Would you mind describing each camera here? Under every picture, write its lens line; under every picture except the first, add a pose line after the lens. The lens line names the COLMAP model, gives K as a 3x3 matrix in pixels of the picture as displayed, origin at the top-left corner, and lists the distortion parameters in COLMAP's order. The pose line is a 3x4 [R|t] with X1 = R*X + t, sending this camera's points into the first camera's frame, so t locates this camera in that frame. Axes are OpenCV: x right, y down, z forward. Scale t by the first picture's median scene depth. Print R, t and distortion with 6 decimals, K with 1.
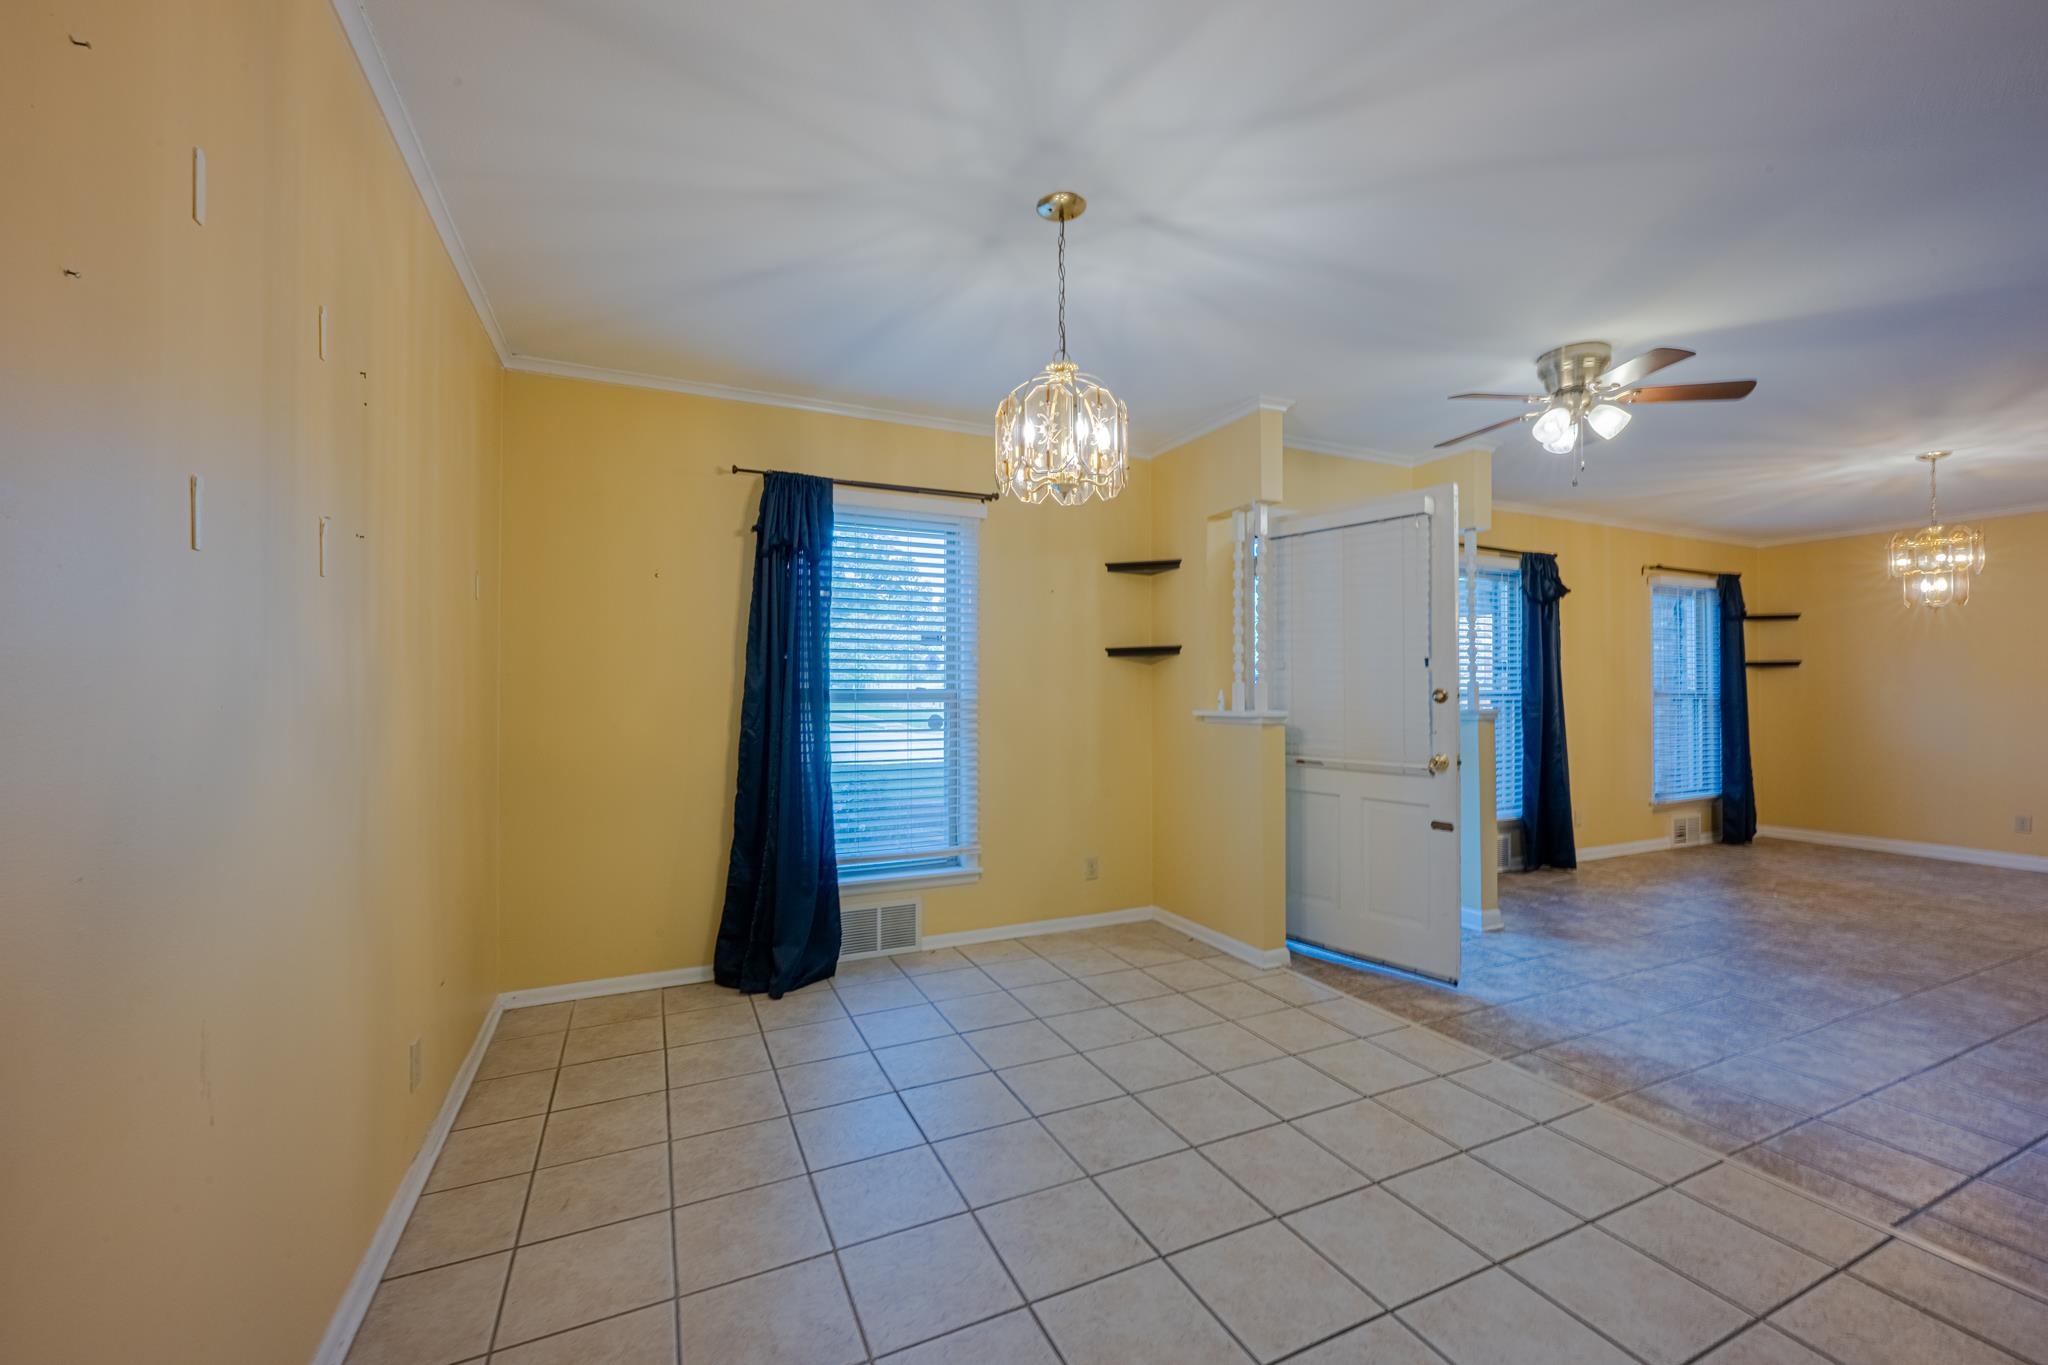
lens RADIAL K [[815.9, 0, 1027.8], [0, 815.9, 682.2], [0, 0, 1]] dist [-0.001020, 0.000233]
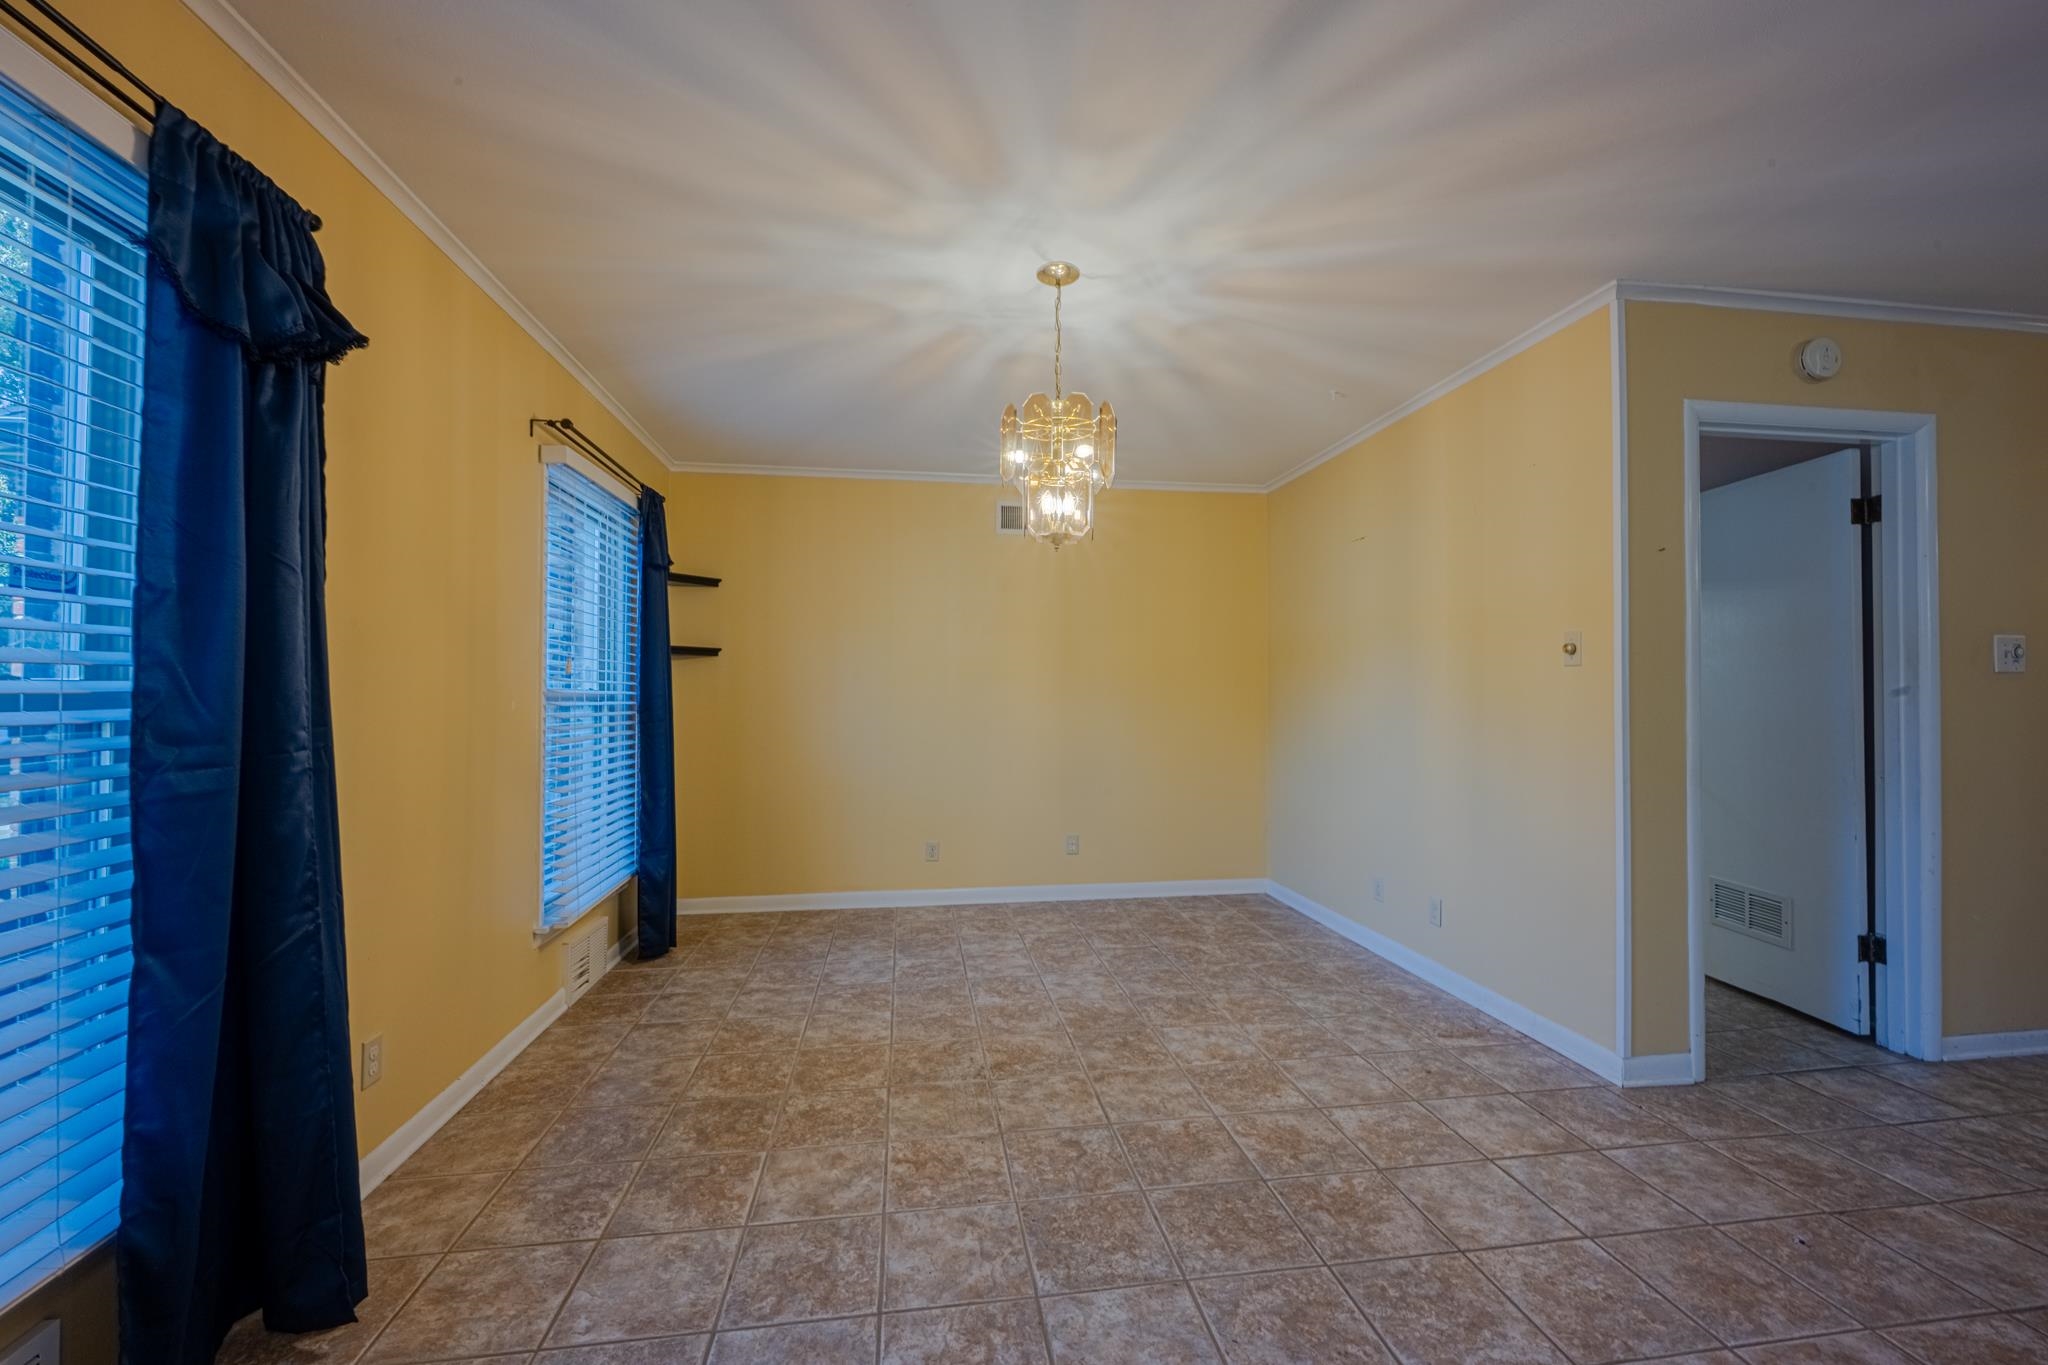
lens RADIAL K [[815.9, 0, 1027.8], [0, 815.9, 682.2], [0, 0, 1]] dist [-0.001020, 0.000233]
pose [[0.284742, 0.016433, 0.958463, 0.450758], [-0.015107, 0.999806, -0.012654, 0.008800], [-0.958485, -0.010877, 0.284935, 0.682543]]
